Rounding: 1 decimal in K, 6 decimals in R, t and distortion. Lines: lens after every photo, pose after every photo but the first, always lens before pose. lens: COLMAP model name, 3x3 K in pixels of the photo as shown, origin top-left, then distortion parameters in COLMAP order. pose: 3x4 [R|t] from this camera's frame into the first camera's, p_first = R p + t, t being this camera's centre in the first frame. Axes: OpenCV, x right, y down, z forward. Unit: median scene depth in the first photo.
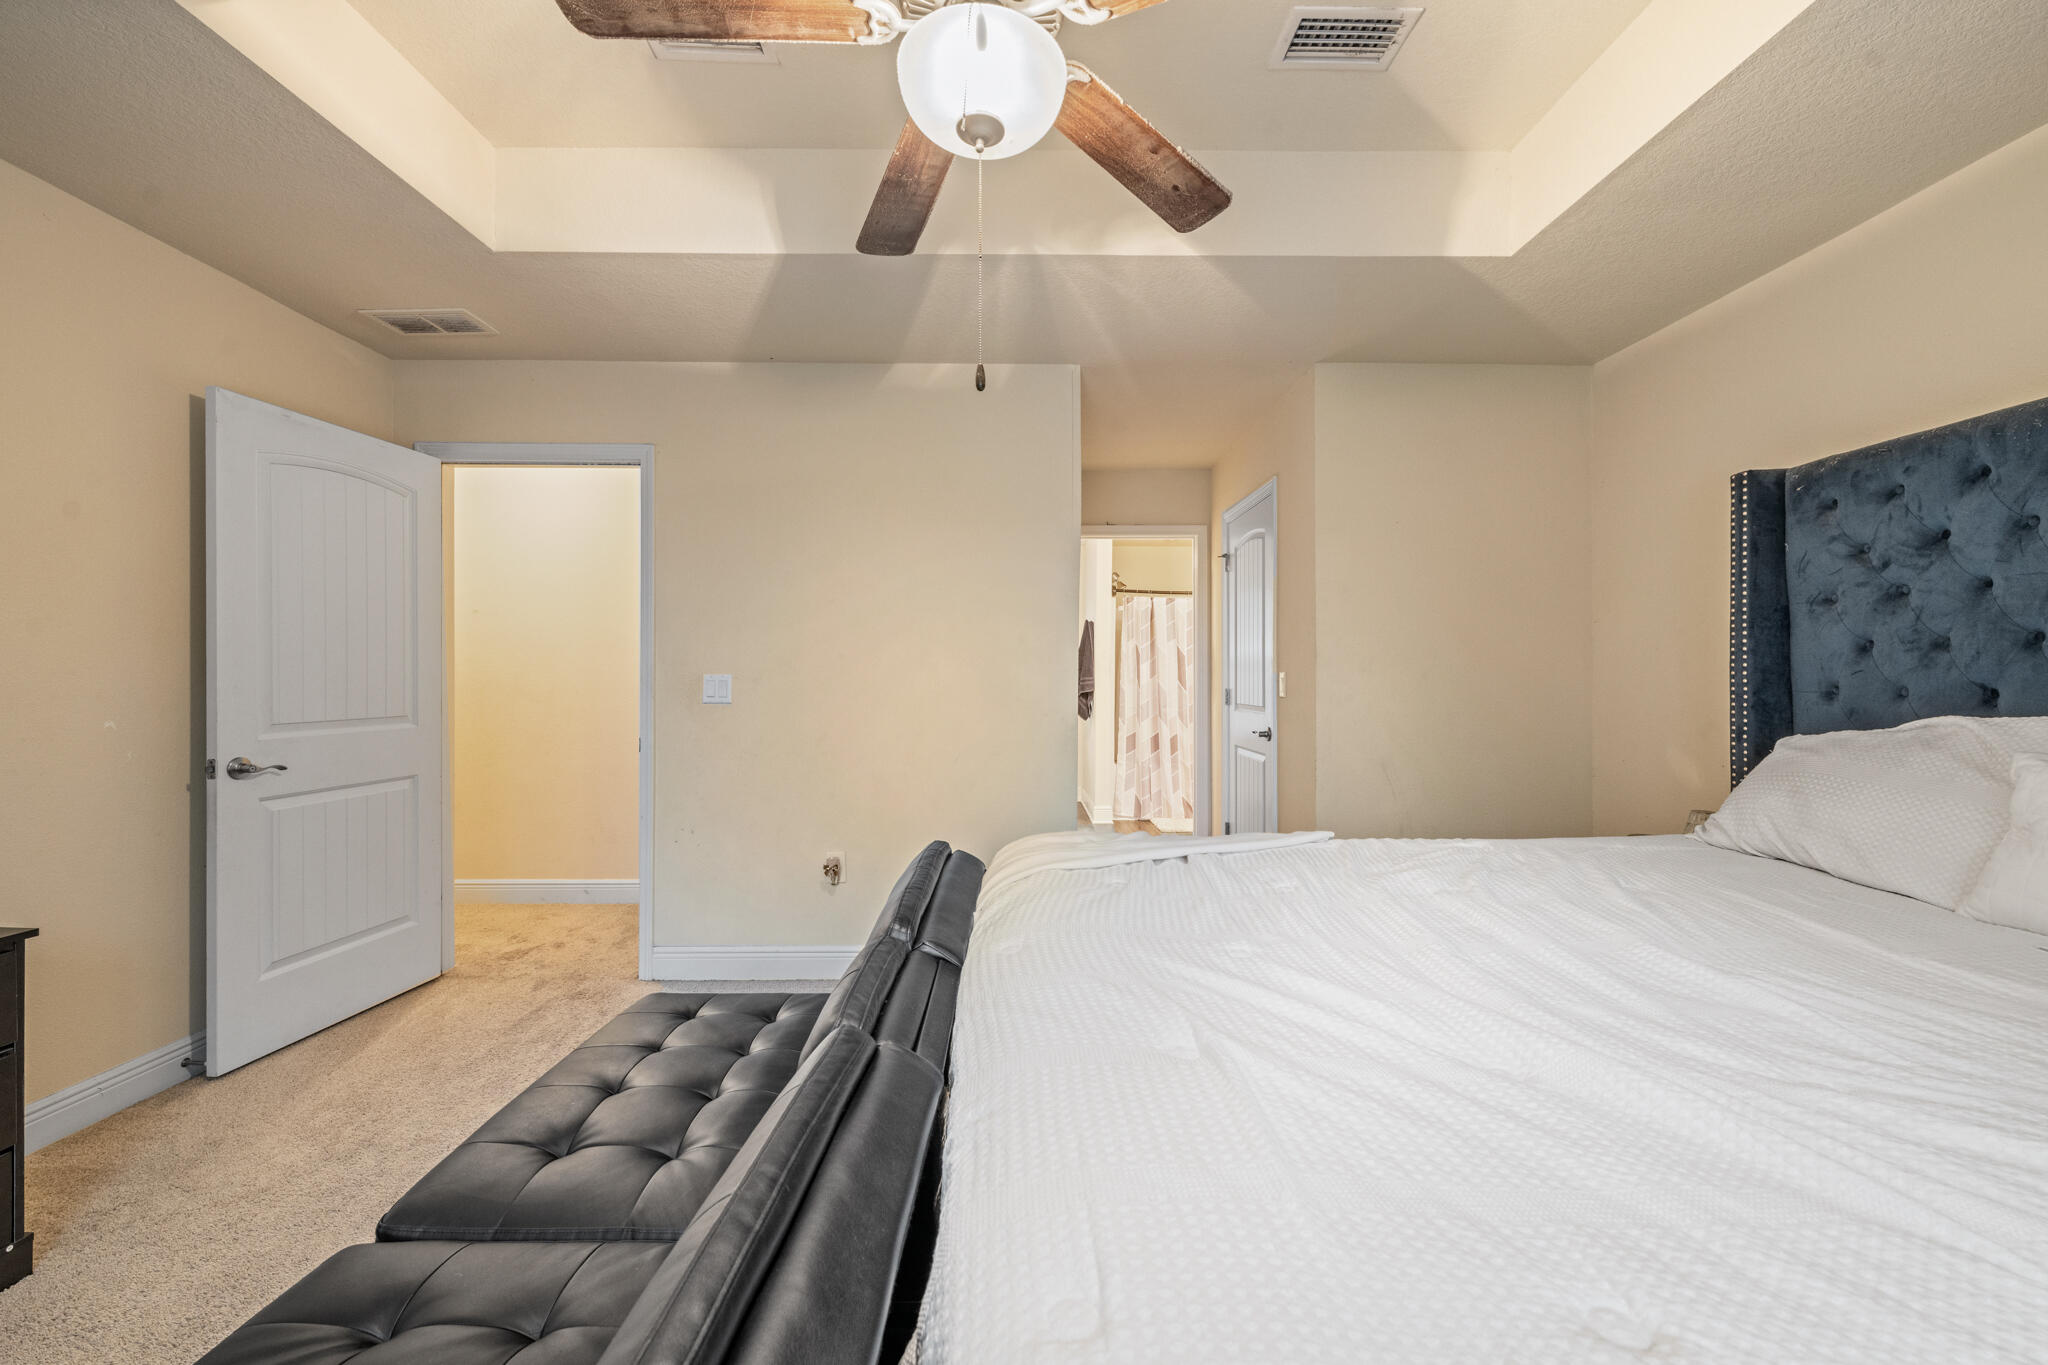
lens RADIAL K [[812.4, 0, 1030.3], [0, 812.4, 679.5], [0, 0, 1]] dist [0.000953, 0.000133]
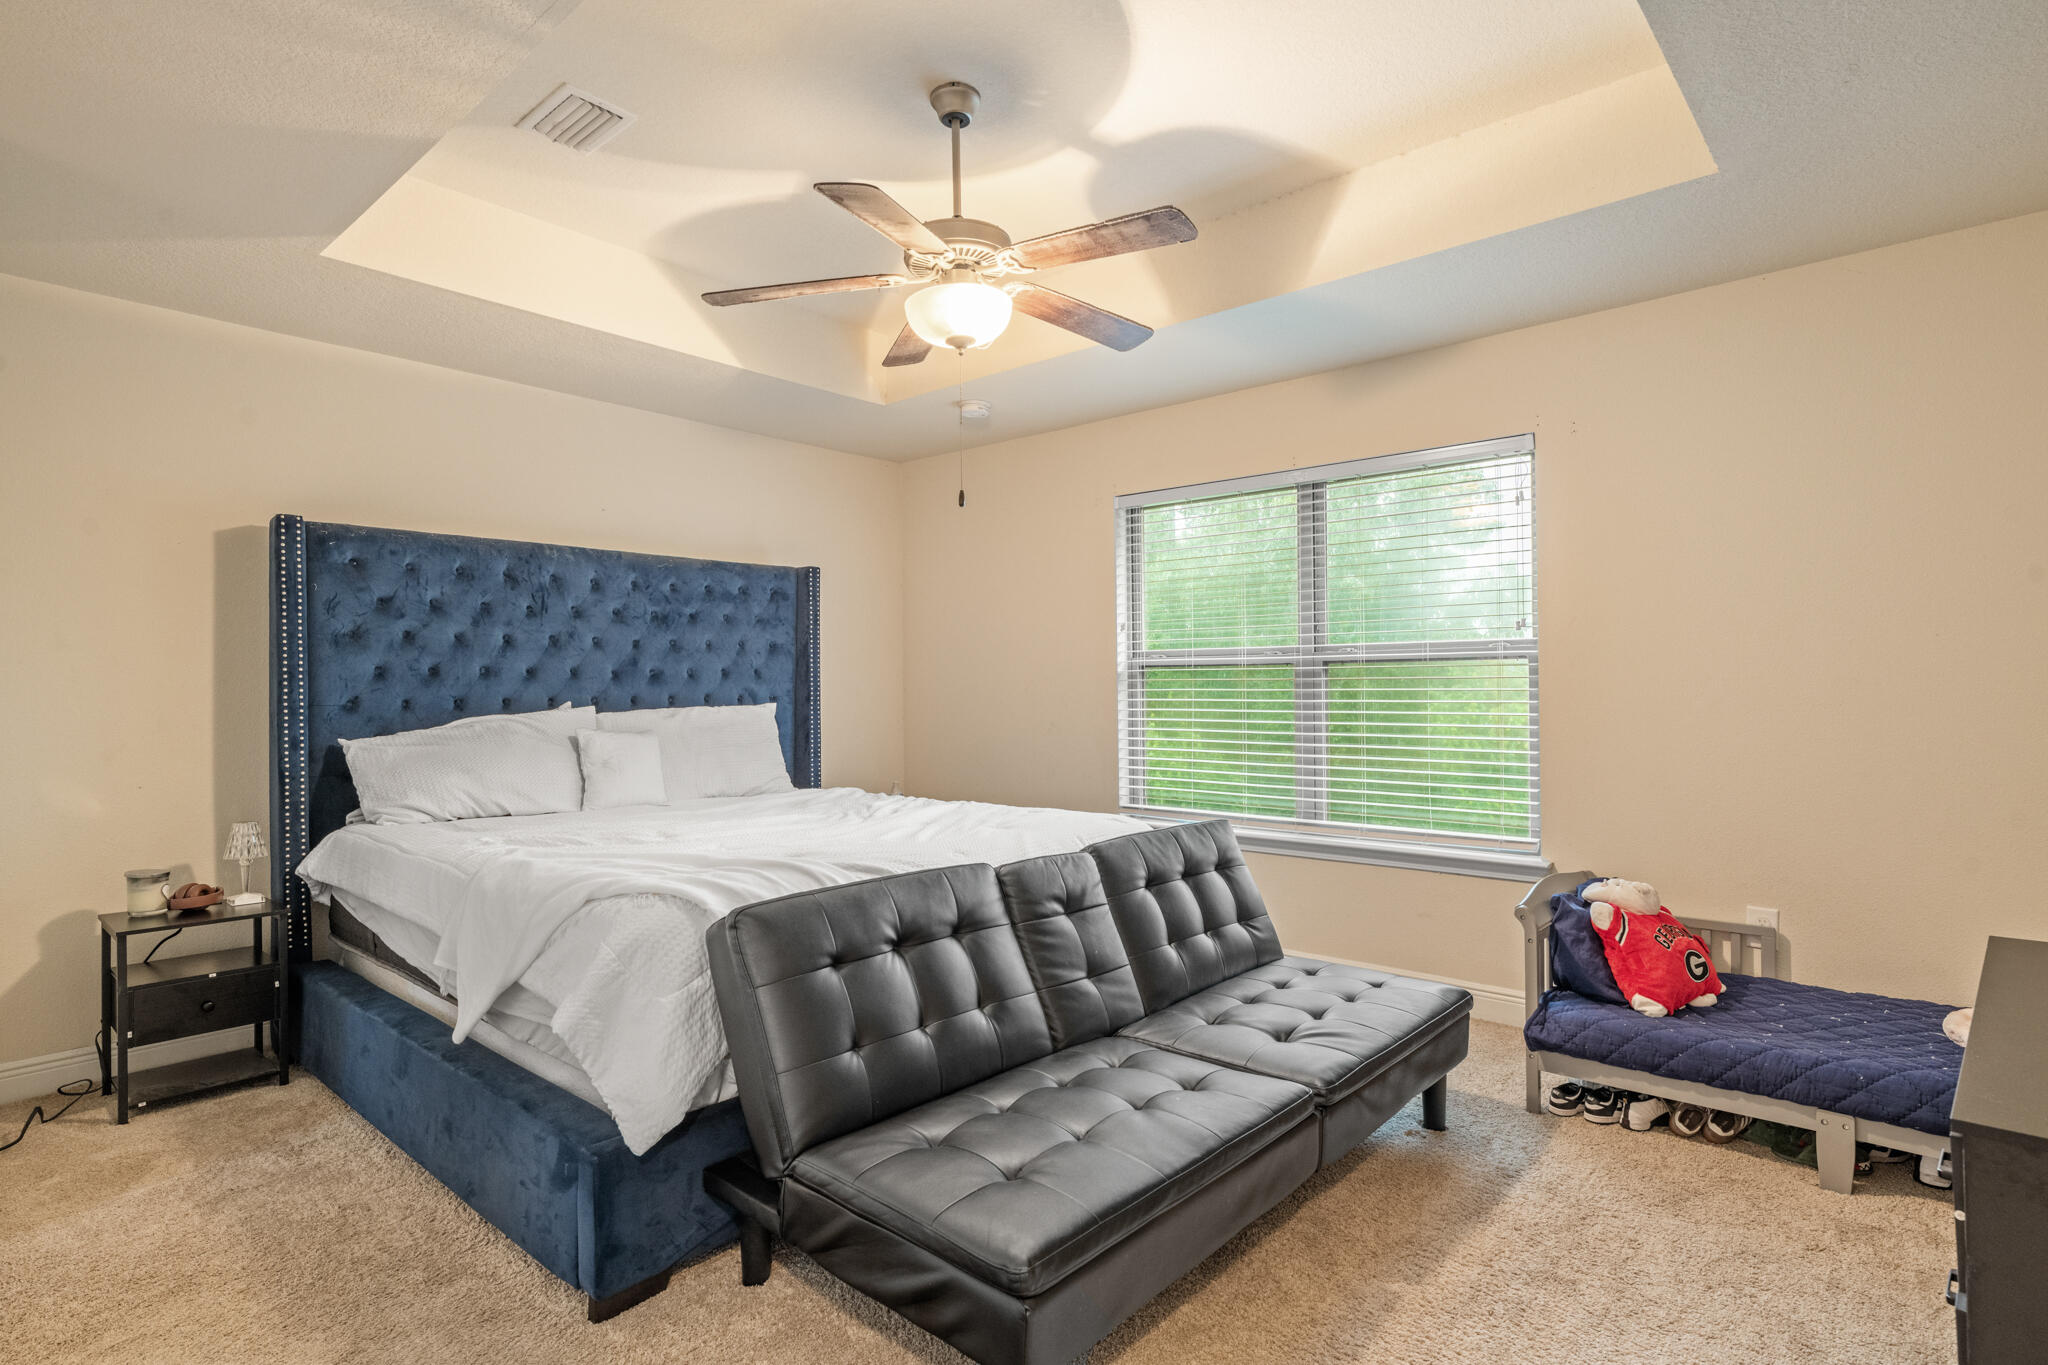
lens RADIAL K [[1045.9, 0, 1030.2], [0, 1045.9, 678.8], [0, 0, 1]] dist [-0.000754, -0.000170]
pose [[-0.737558, 0.009264, 0.675220, -1.051518], [0.010171, 0.999945, -0.002609, -0.014141], [-0.675207, 0.004944, -0.737612, 1.669087]]
